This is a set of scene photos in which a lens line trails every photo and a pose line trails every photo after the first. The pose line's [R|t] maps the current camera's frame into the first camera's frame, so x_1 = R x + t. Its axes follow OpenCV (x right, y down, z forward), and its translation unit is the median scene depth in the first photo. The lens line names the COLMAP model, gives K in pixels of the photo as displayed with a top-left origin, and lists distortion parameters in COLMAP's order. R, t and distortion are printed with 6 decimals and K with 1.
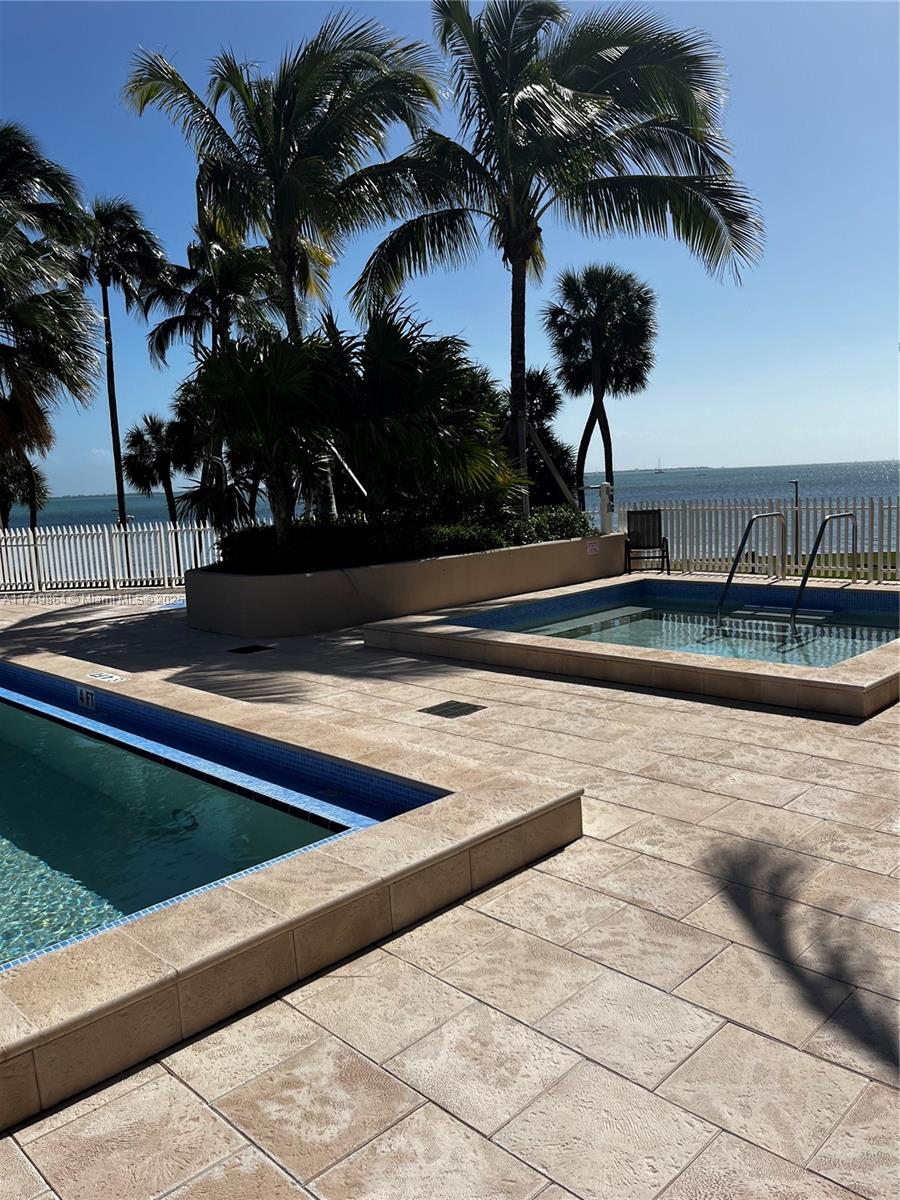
lens RADIAL K [[907.6, 0, 448.3], [0, 907.6, 598.9], [0, 0, 1]] dist [-0.037909, -0.000691]
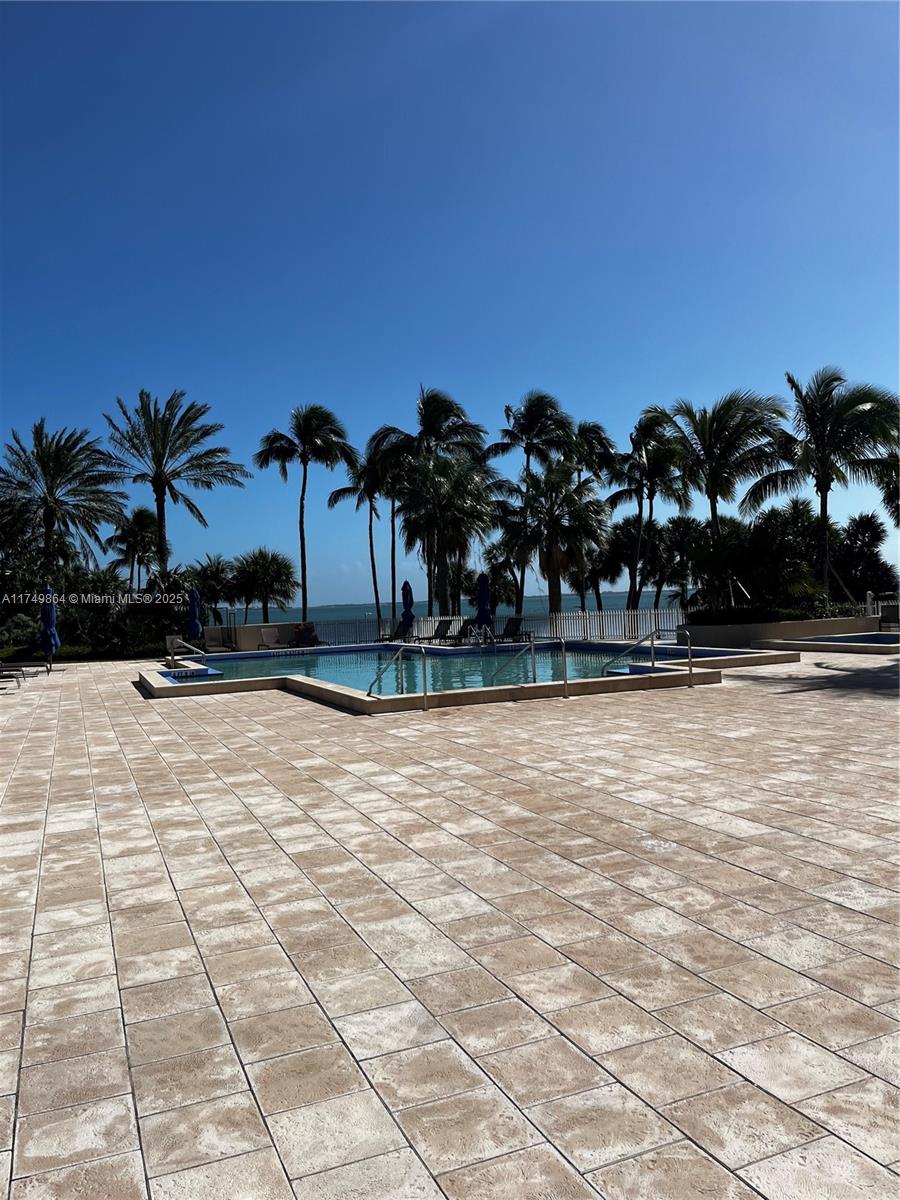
lens RADIAL K [[919.4, 0, 450.0], [0, 919.4, 600.0], [0, 0, 1]] dist [0.035188, -0.002355]
pose [[0.925660, 0.005703, -0.378314, 0.086259], [-0.048710, 0.993362, -0.104211, 0.163413], [0.375208, 0.114892, 0.919793, -1.349630]]
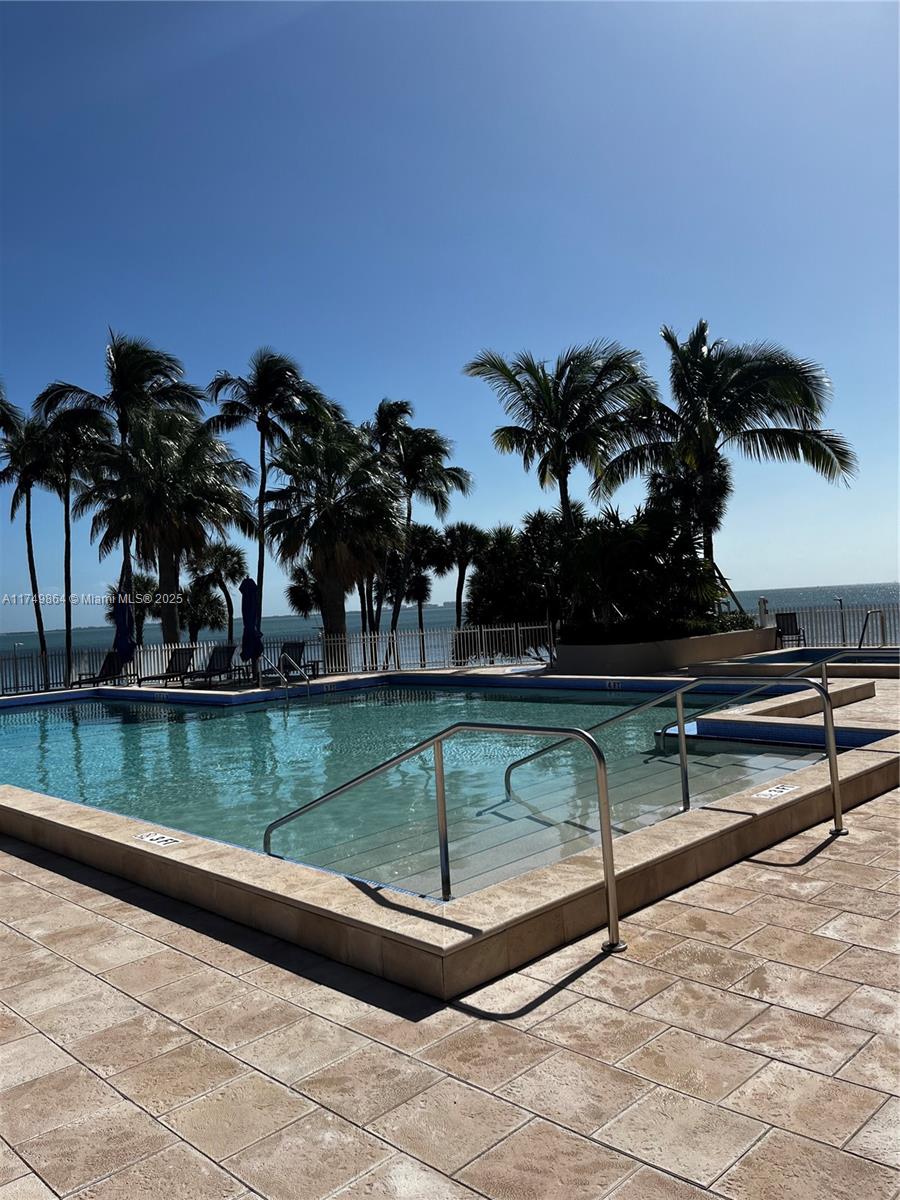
lens RADIAL K [[914.5, 0, 444.0], [0, 914.5, 598.6], [0, 0, 1]] dist [0.022600, -0.005158]
pose [[0.999852, -0.013888, -0.010151, -0.396580], [0.012322, 0.989972, -0.140725, 0.106463], [0.012003, 0.140579, 0.989997, -0.693223]]
